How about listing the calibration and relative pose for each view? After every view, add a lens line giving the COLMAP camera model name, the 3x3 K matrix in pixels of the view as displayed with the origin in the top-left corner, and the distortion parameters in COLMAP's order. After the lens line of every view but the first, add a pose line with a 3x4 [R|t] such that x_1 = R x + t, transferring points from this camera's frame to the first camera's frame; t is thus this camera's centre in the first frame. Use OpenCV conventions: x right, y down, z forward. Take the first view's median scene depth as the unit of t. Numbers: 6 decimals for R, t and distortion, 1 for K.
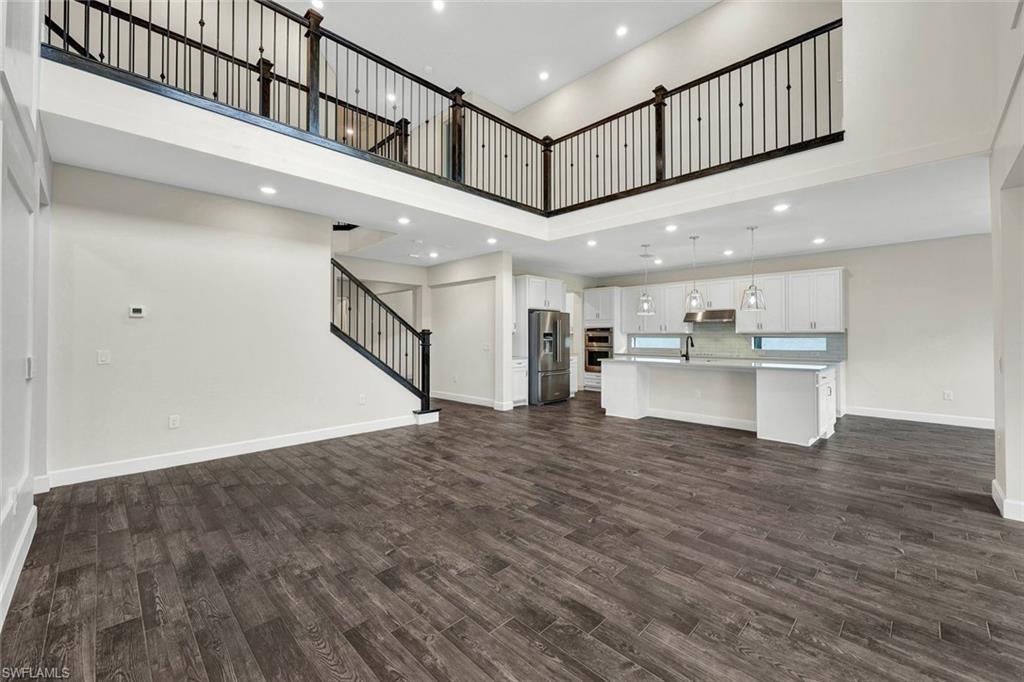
lens RADIAL K [[411.8, 0, 509.9], [0, 411.8, 328.0], [0, 0, 1]] dist [0.002248, 0.000080]
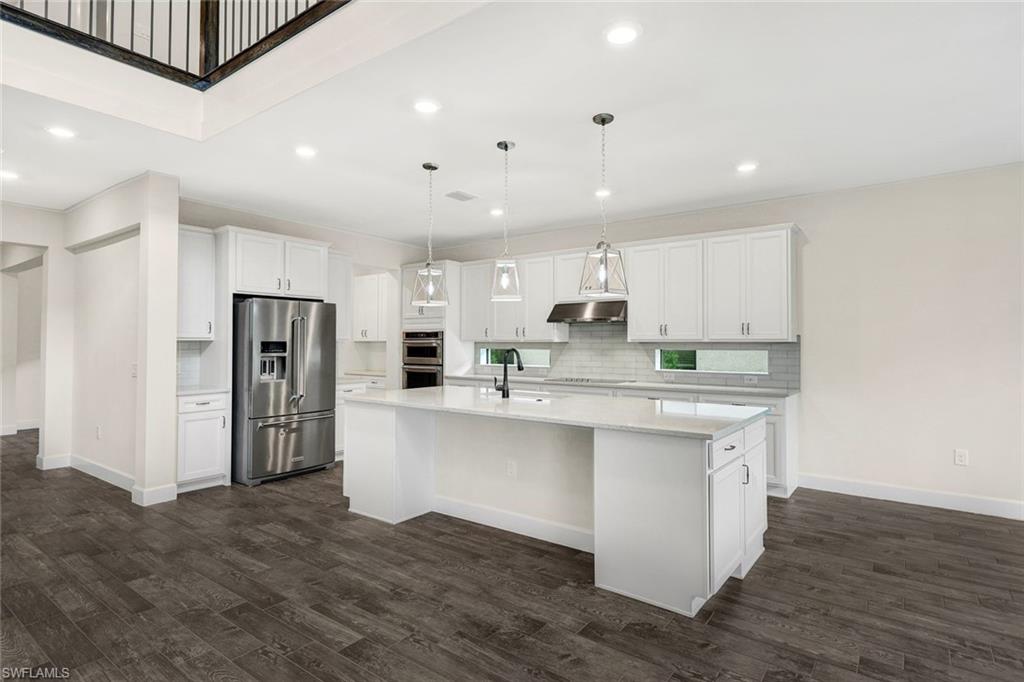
lens RADIAL K [[526.9, 0, 513.4], [0, 526.9, 334.2], [0, 0, 1]] dist [-0.002713, -0.000178]
pose [[0.988607, 0.002260, 0.150505, 0.500322], [-0.002990, 0.999985, 0.004622, -0.002063], [-0.150492, -0.005019, 0.988598, 0.536773]]
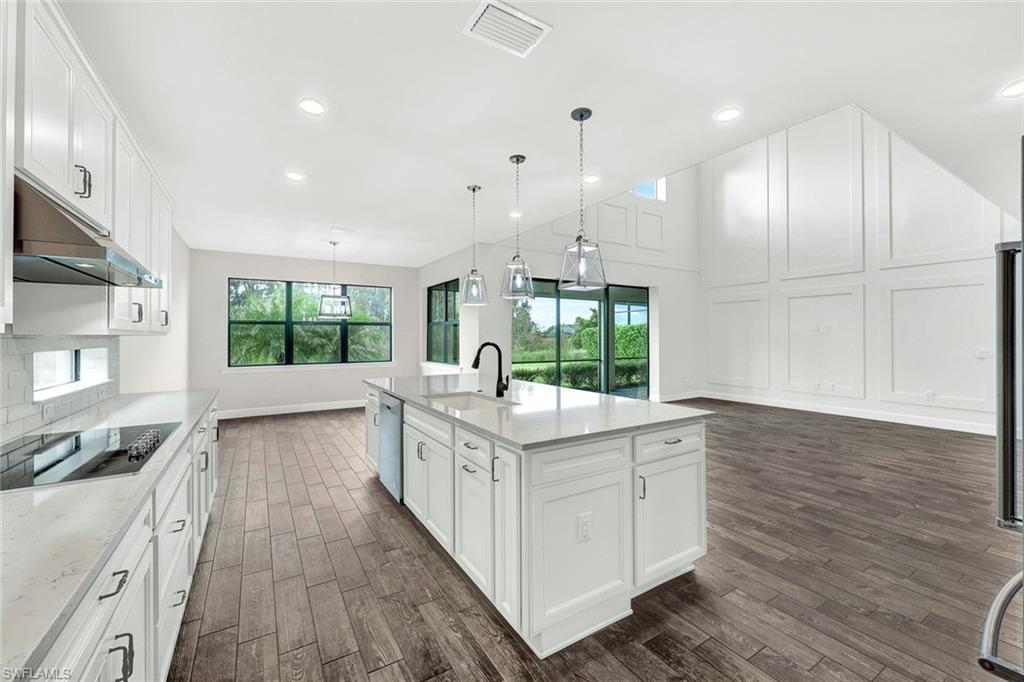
lens RADIAL K [[411.8, 0, 507.6], [0, 411.8, 338.4], [0, 0, 1]] dist [0.002248, 0.000080]
pose [[-0.971967, -0.000953, 0.235113, 0.460758], [-0.004760, 0.999867, -0.015626, 0.031770], [-0.235067, -0.016307, -0.971842, 2.096535]]
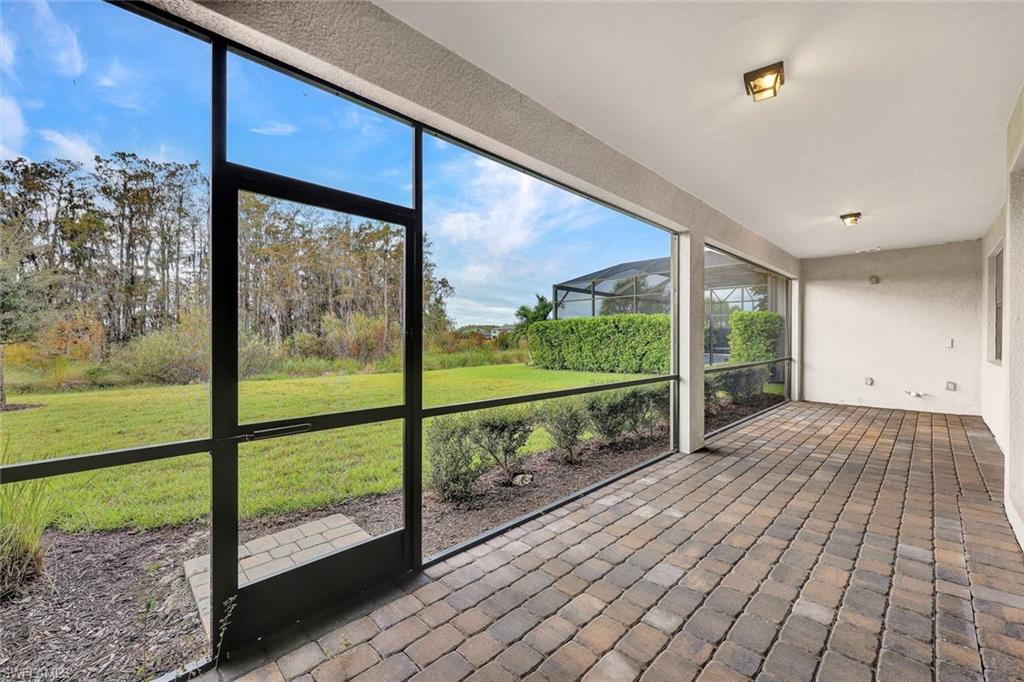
lens RADIAL K [[411.8, 0, 505.4], [0, 411.8, 343.5], [0, 0, 1]] dist [0.002248, 0.000080]
pose [[-0.999719, -0.001796, 0.023637, 0.918986], [-0.001964, 0.999973, -0.007107, 0.045246], [-0.023624, -0.007152, -0.999695, 0.538257]]
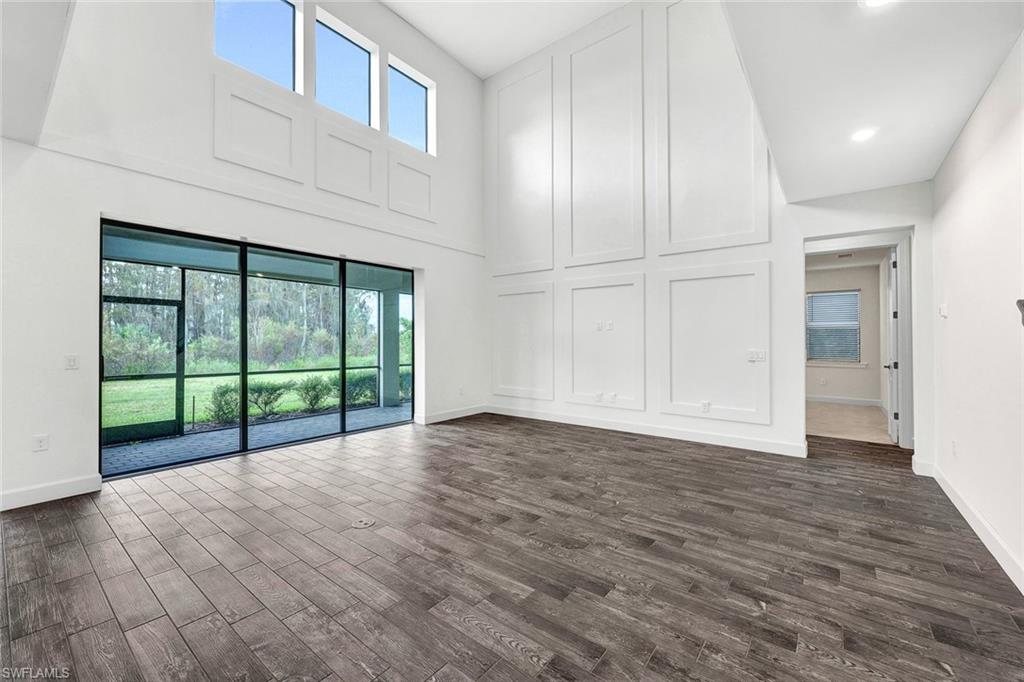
lens RADIAL K [[411.8, 0, 508.8], [0, 411.8, 341.9], [0, 0, 1]] dist [0.002248, 0.000080]
pose [[-0.993230, -0.004225, -0.116089, 0.110451], [-0.002101, 0.999828, -0.018417, 0.037150], [0.116147, -0.018048, -0.993068, 1.531295]]
